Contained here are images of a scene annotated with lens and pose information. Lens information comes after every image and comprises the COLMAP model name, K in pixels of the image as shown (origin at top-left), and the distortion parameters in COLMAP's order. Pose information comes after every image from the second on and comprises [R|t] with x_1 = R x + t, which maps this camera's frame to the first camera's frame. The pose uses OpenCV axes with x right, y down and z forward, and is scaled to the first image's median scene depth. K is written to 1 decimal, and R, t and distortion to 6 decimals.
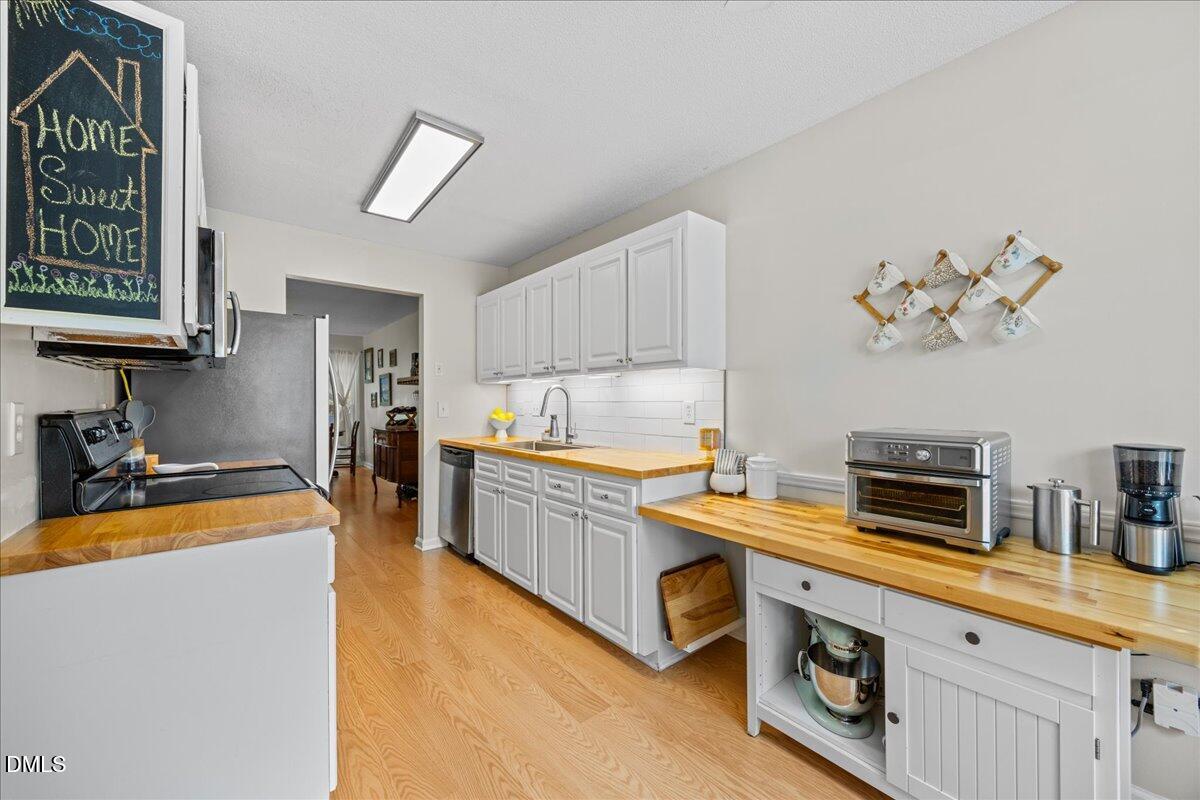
lens RADIAL K [[460.8, 0, 602.9], [0, 460.8, 402.6], [0, 0, 1]] dist [-0.003112, -0.000322]
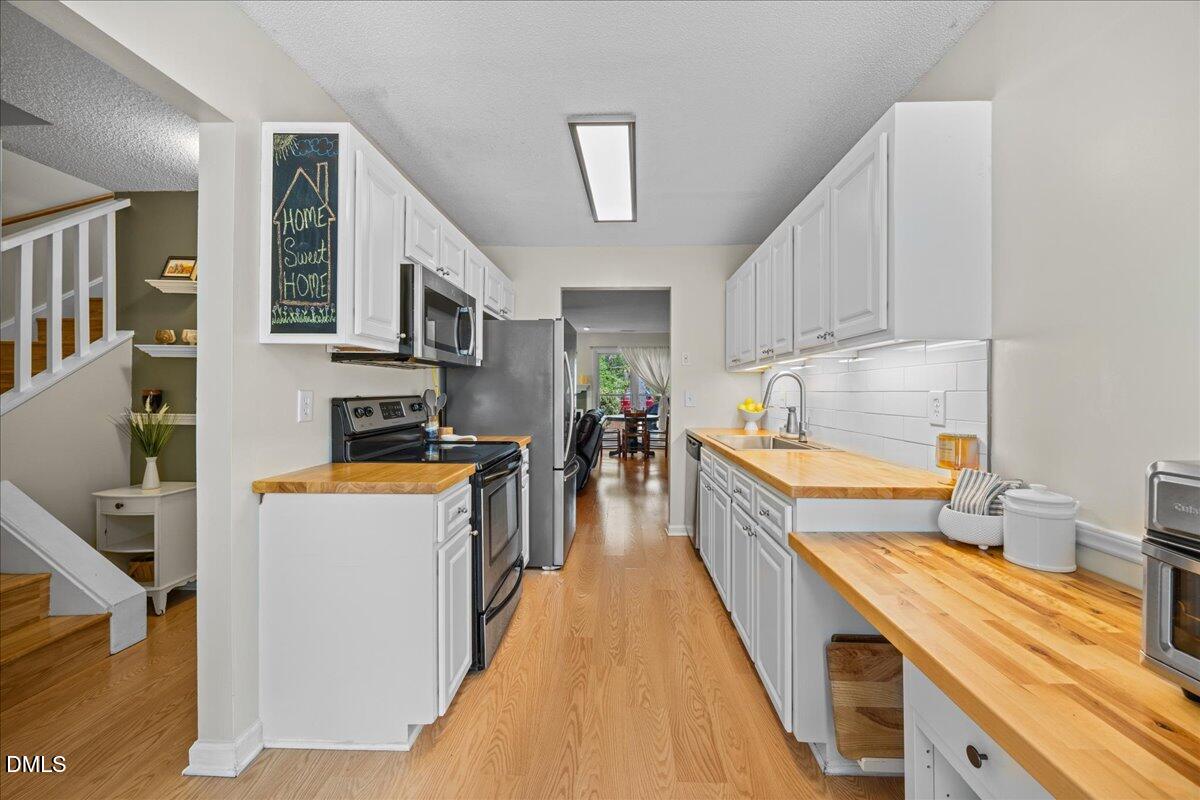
lens RADIAL K [[460.8, 0, 604.9], [0, 460.8, 390.4], [0, 0, 1]] dist [-0.003112, -0.000322]
pose [[0.748196, 0.002323, -0.663474, 0.464715], [-0.004446, 0.999989, -0.001513, -0.001367], [0.663463, 0.004082, 0.748198, 0.343829]]
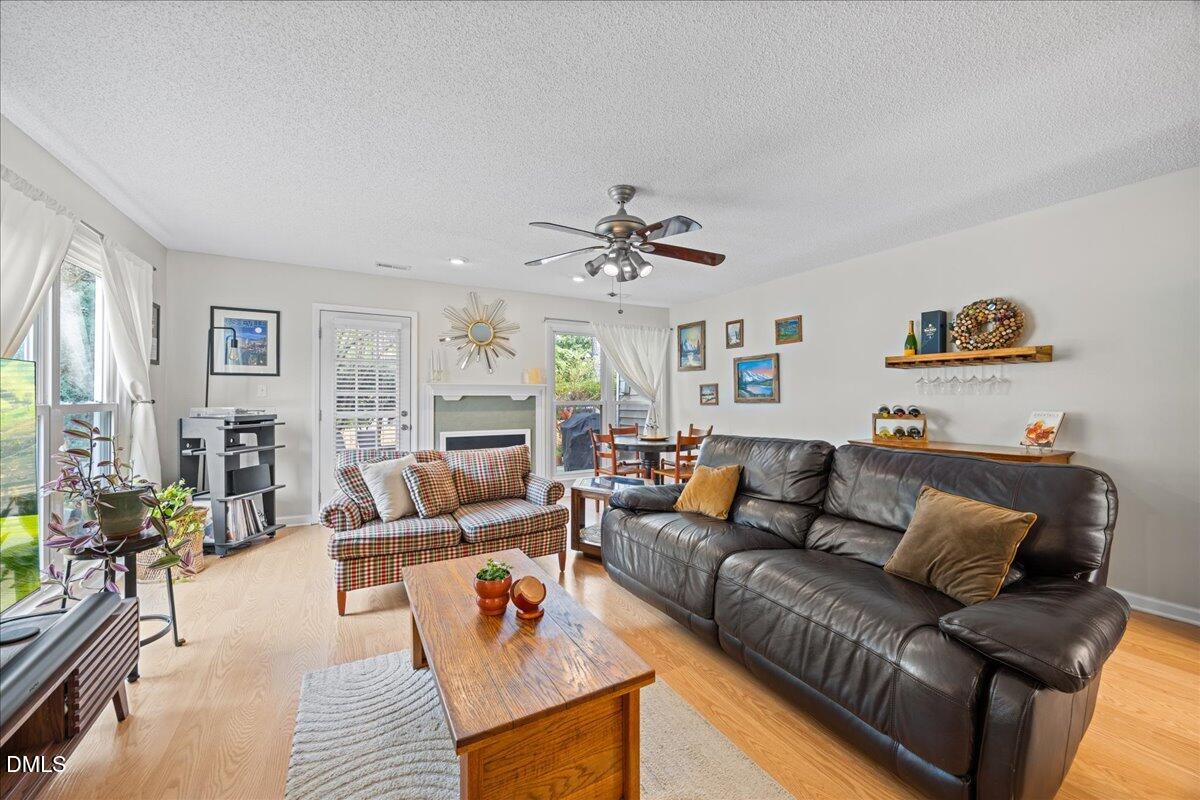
lens RADIAL K [[460.8, 0, 608.0], [0, 460.8, 394.5], [0, 0, 1]] dist [-0.003112, -0.000322]
pose [[0.986983, 0.003876, -0.160778, -2.803697], [-0.004714, 0.999977, -0.004831, 0.007307], [0.160756, 0.005526, 0.986979, 1.503692]]
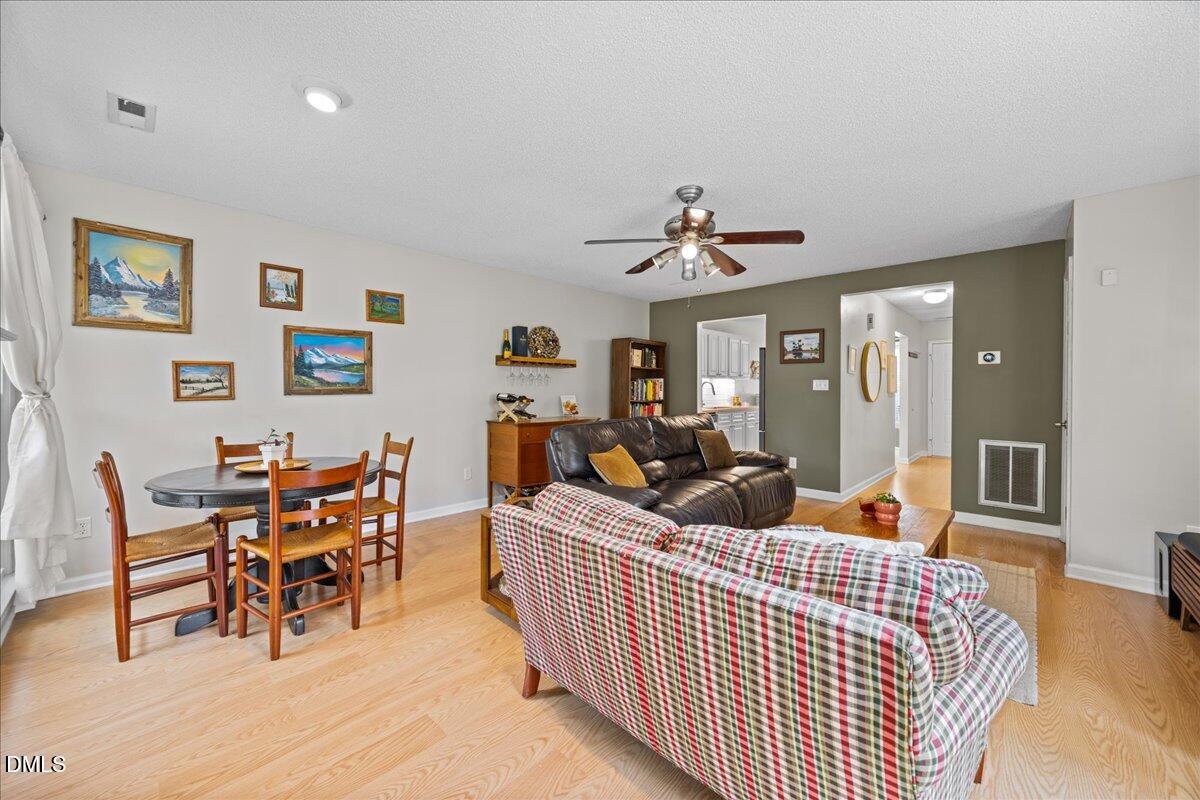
lens RADIAL K [[460.8, 0, 602.5], [0, 460.8, 389.0], [0, 0, 1]] dist [-0.003112, -0.000322]
pose [[-0.138037, 0.001133, 0.990426, -4.824795], [-0.004680, 0.999987, -0.001796, 0.015803], [-0.990416, -0.004883, -0.138030, 3.869181]]
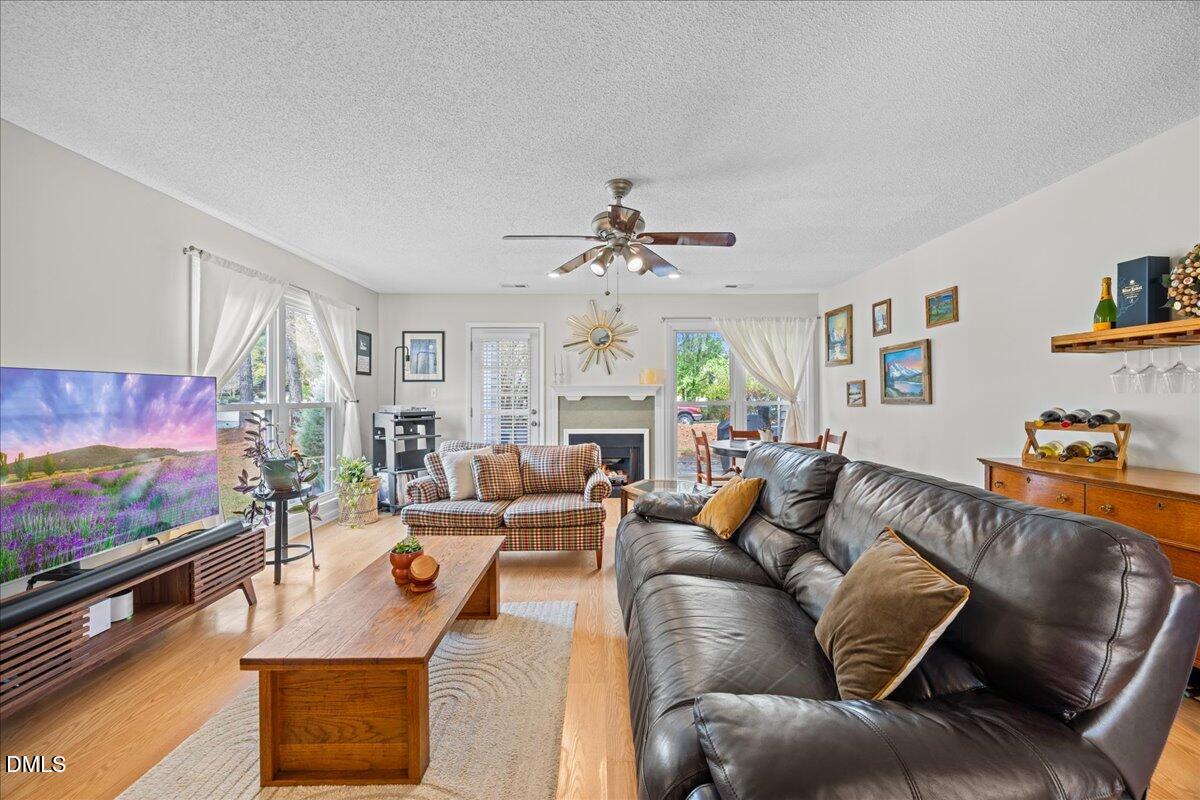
lens RADIAL K [[460.8, 0, 605.9], [0, 460.8, 393.8], [0, 0, 1]] dist [-0.003112, -0.000322]
pose [[0.785396, -0.001306, -0.618992, -2.007845], [-0.001217, 0.999993, -0.003654, 0.000198], [0.618992, 0.003623, 0.785389, 1.878126]]
